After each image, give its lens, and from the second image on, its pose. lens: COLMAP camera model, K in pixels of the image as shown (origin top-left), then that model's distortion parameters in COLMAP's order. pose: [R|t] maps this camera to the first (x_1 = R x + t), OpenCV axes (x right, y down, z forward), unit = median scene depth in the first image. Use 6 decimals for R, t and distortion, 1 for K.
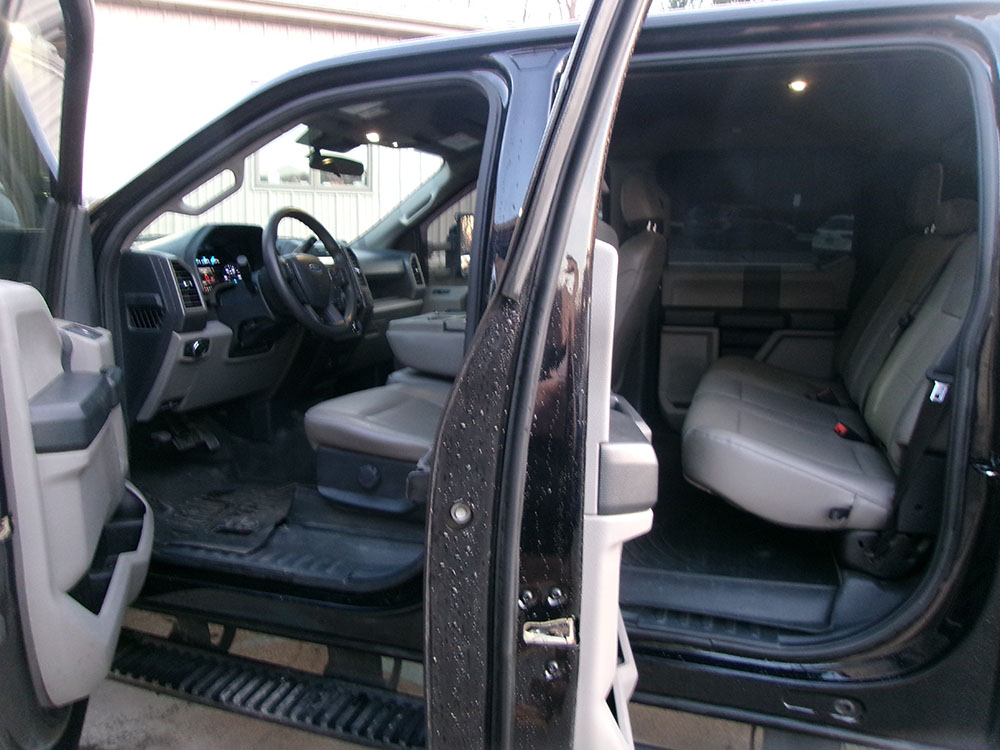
lens RADIAL K [[779.9, 0, 498.0], [0, 779.9, 376.4], [0, 0, 1]] dist [-0.014028, 0.036921]
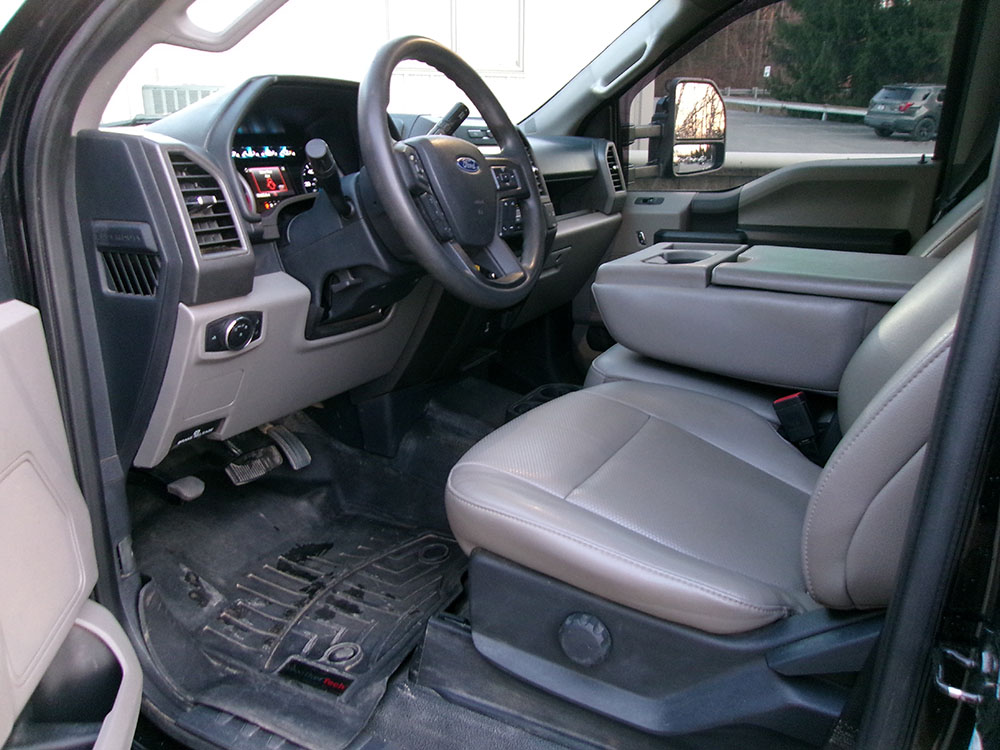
lens RADIAL K [[779.9, 0, 502.1], [0, 779.9, 374.3], [0, 0, 1]] dist [-0.014028, 0.036921]
pose [[0.985439, 0.035699, -0.166242, -0.122779], [-0.014885, 0.992070, 0.124803, -0.067142], [0.169379, -0.120511, 0.978155, 0.489117]]
